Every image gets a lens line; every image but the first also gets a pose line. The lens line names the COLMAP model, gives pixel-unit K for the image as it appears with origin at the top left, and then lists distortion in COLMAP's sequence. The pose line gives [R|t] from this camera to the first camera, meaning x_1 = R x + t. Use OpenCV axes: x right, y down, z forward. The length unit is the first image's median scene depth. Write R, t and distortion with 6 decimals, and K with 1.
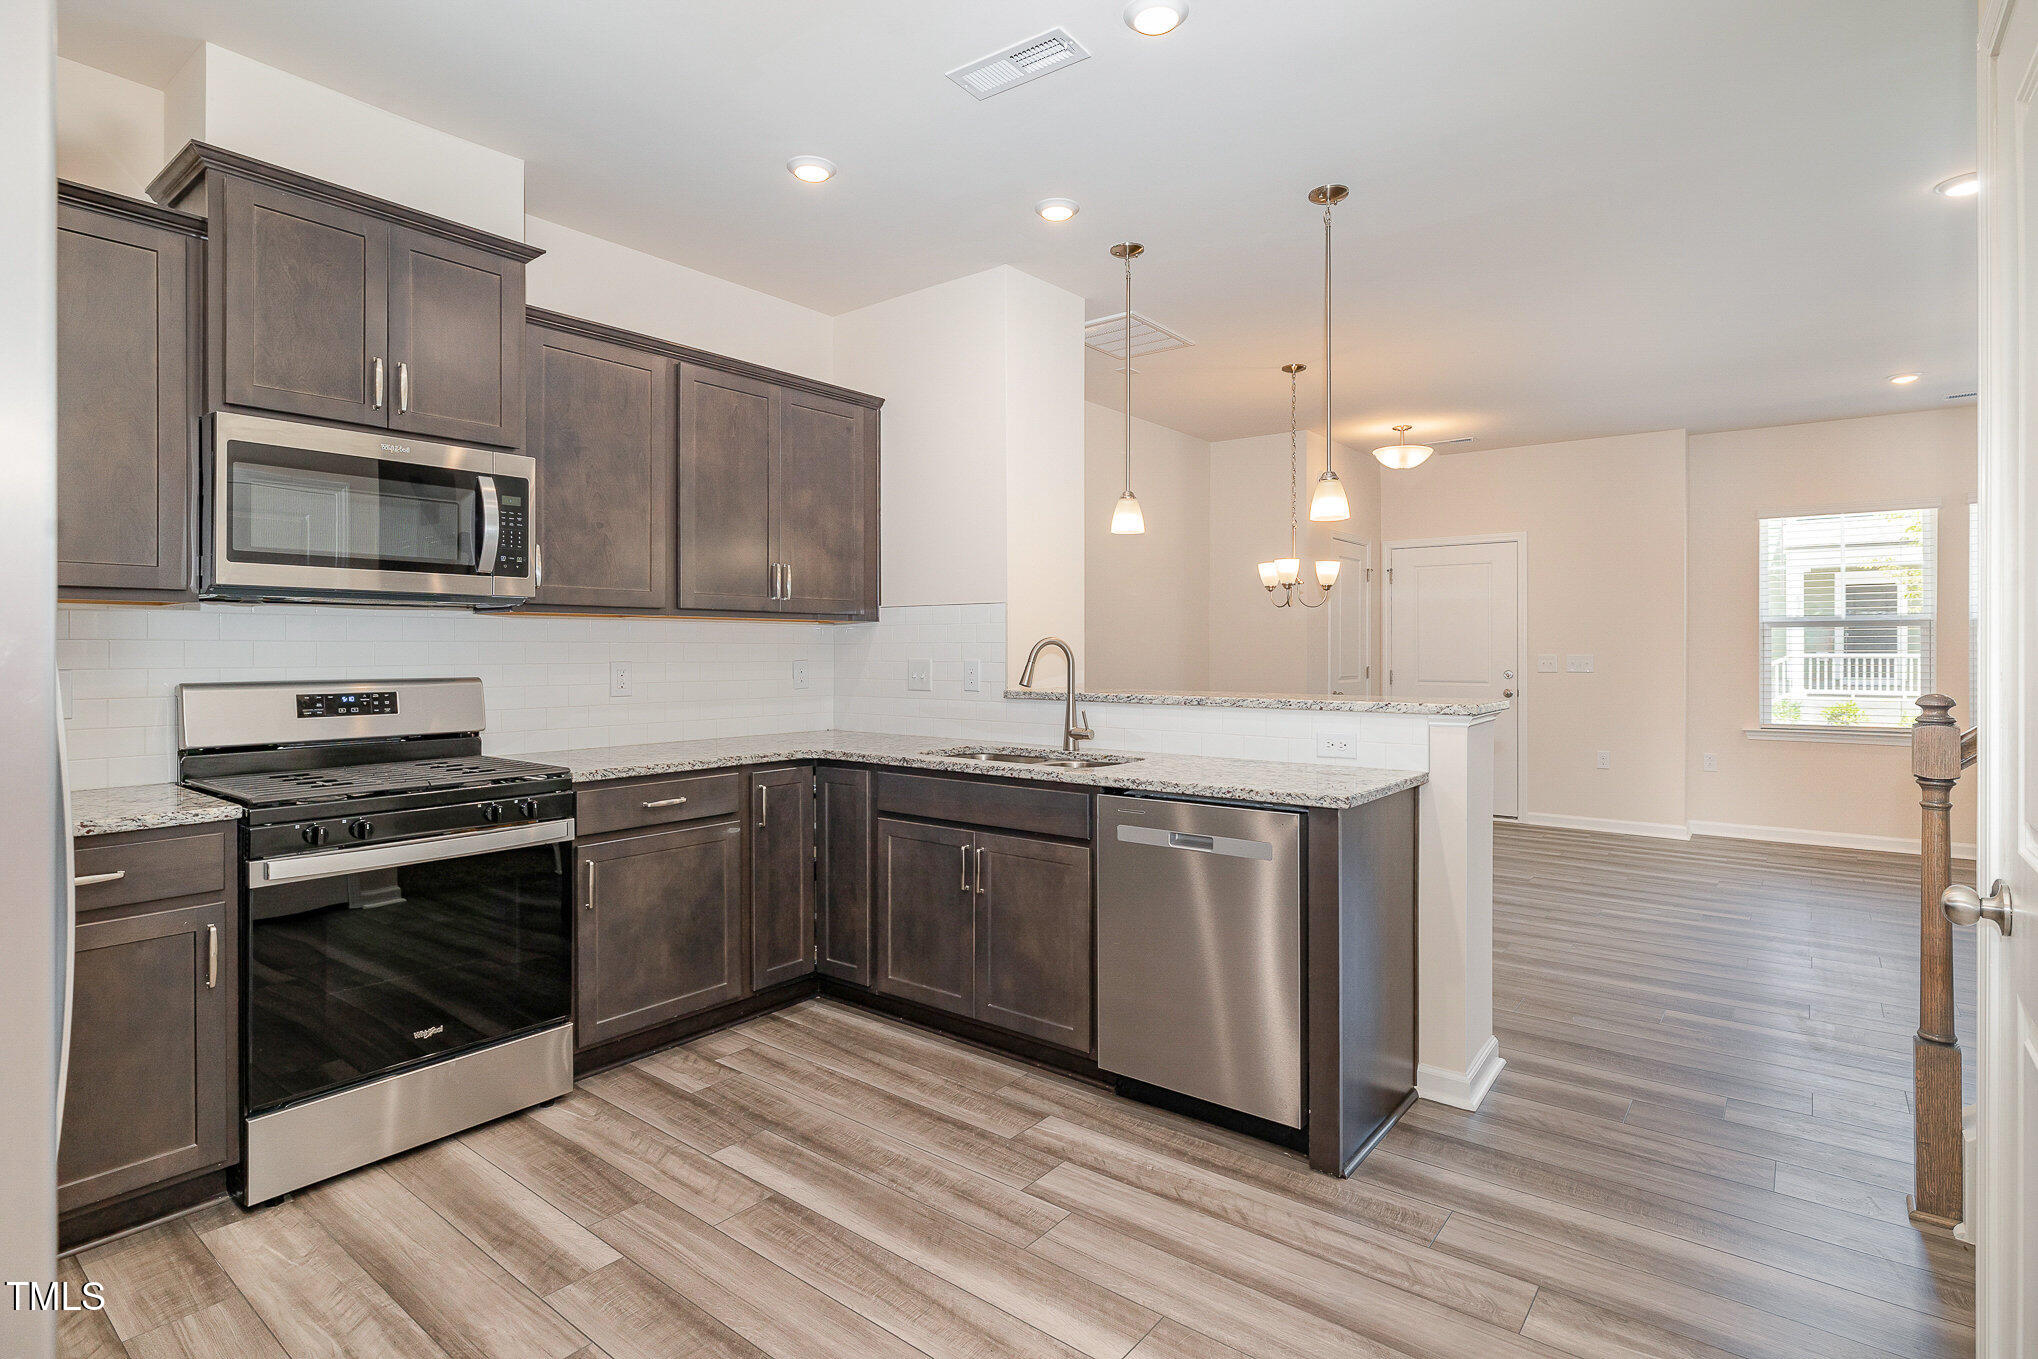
lens RADIAL K [[1025.1, 0, 1031.6], [0, 1025.1, 641.8], [0, 0, 1]] dist [0.003089, 0.000451]
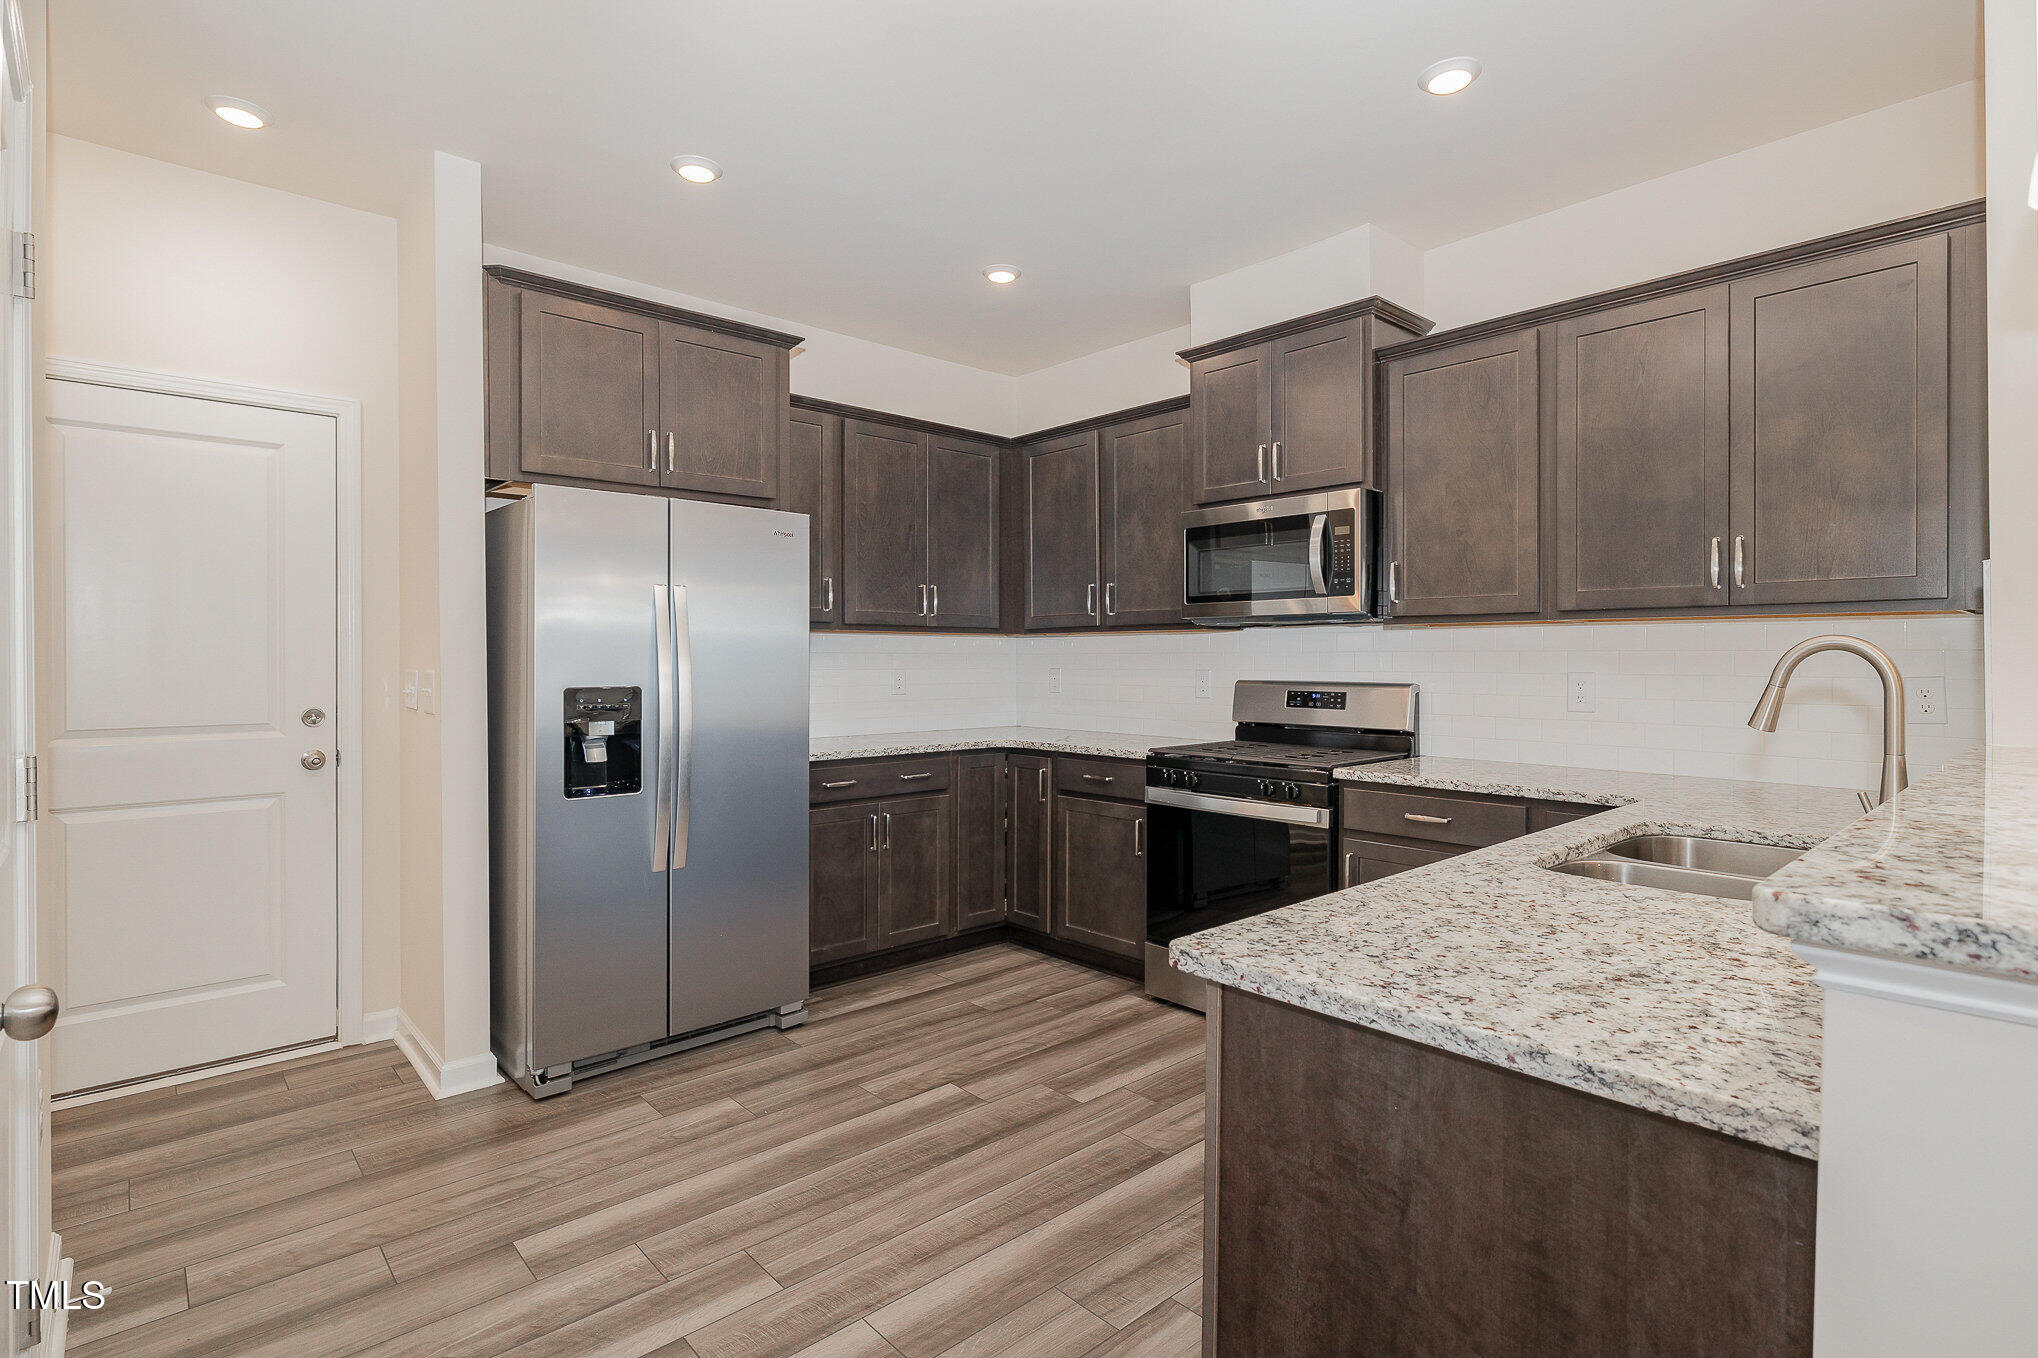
lens RADIAL K [[1002.5, 0, 1024.8], [0, 1002.5, 660.8], [0, 0, 1]] dist [-0.000480, 0.000033]
pose [[-0.157201, 0.000588, -0.987567, 0.831185], [-0.008341, 0.999963, 0.001923, 0.013675], [0.987531, 0.008540, -0.157190, 1.023142]]
